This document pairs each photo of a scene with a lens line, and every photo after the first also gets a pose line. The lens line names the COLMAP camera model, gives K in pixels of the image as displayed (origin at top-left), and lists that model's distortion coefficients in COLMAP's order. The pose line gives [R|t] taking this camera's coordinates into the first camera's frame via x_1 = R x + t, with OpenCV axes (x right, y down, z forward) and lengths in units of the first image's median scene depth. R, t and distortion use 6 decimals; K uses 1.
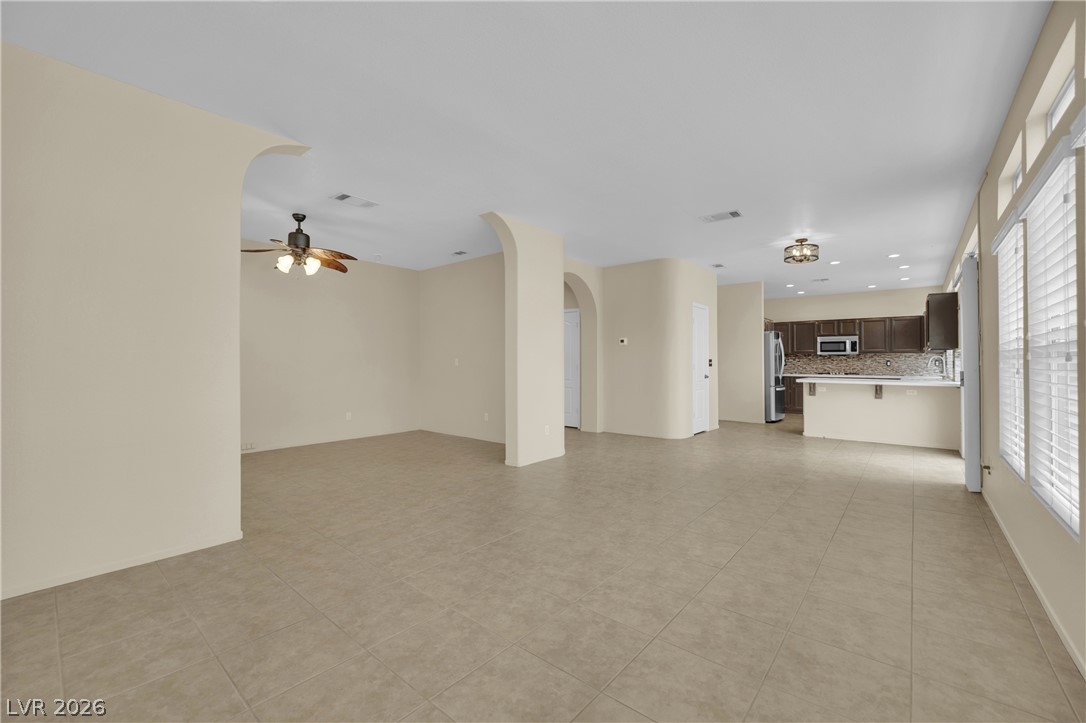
lens RADIAL K [[444.8, 0, 535.8], [0, 444.8, 356.8], [0, 0, 1]] dist [-0.023234, 0.000415]
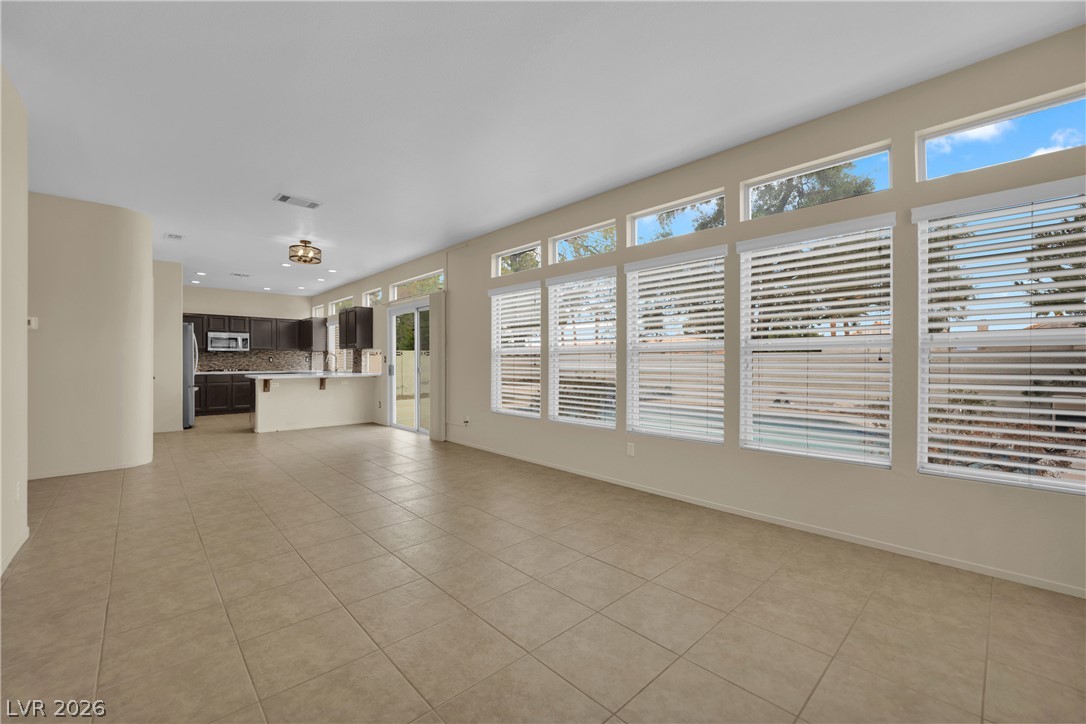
lens RADIAL K [[444.8, 0, 542.0], [0, 444.8, 358.7], [0, 0, 1]] dist [-0.023234, 0.000415]
pose [[0.110620, 0.001283, 0.993862, -0.225996], [-0.013394, 0.999910, 0.000200, 0.002799], [-0.993772, -0.013334, 0.110627, 0.197192]]
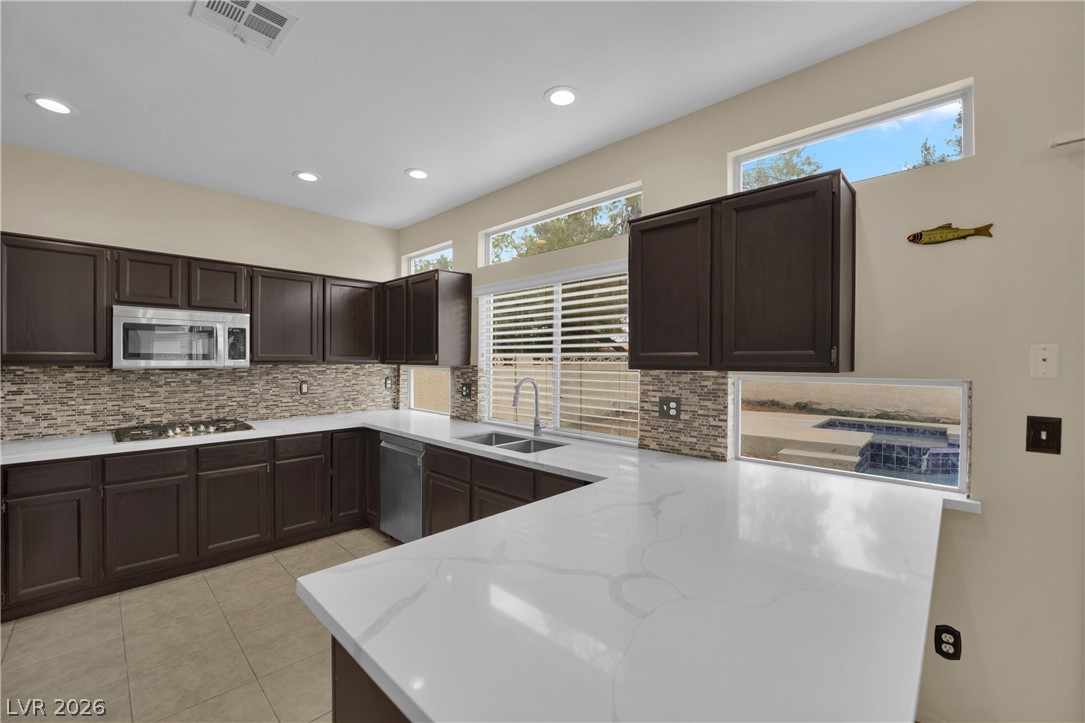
lens RADIAL K [[444.4, 0, 547.2], [0, 444.4, 359.8], [0, 0, 1]] dist [-0.023234, 0.000415]
pose [[0.055058, -0.005937, 0.998466, 0.402812], [-0.017161, 0.999829, 0.006891, -0.018012], [-0.998336, -0.017514, 0.054947, 0.751717]]
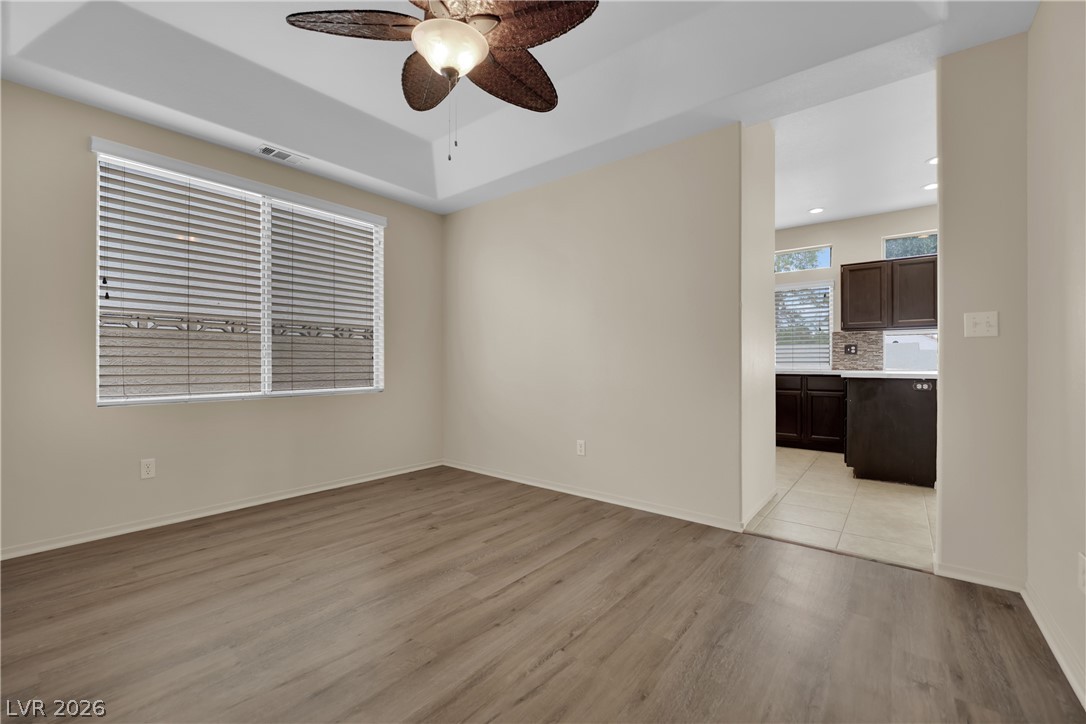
lens RADIAL K [[444.8, 0, 541.6], [0, 444.8, 361.8], [0, 0, 1]] dist [-0.023234, 0.000415]
pose [[-0.010974, 0.001830, 0.999938, 0.111341], [-0.014983, 0.999886, -0.001994, 0.032671], [-0.999828, -0.015004, -0.010946, 1.090790]]
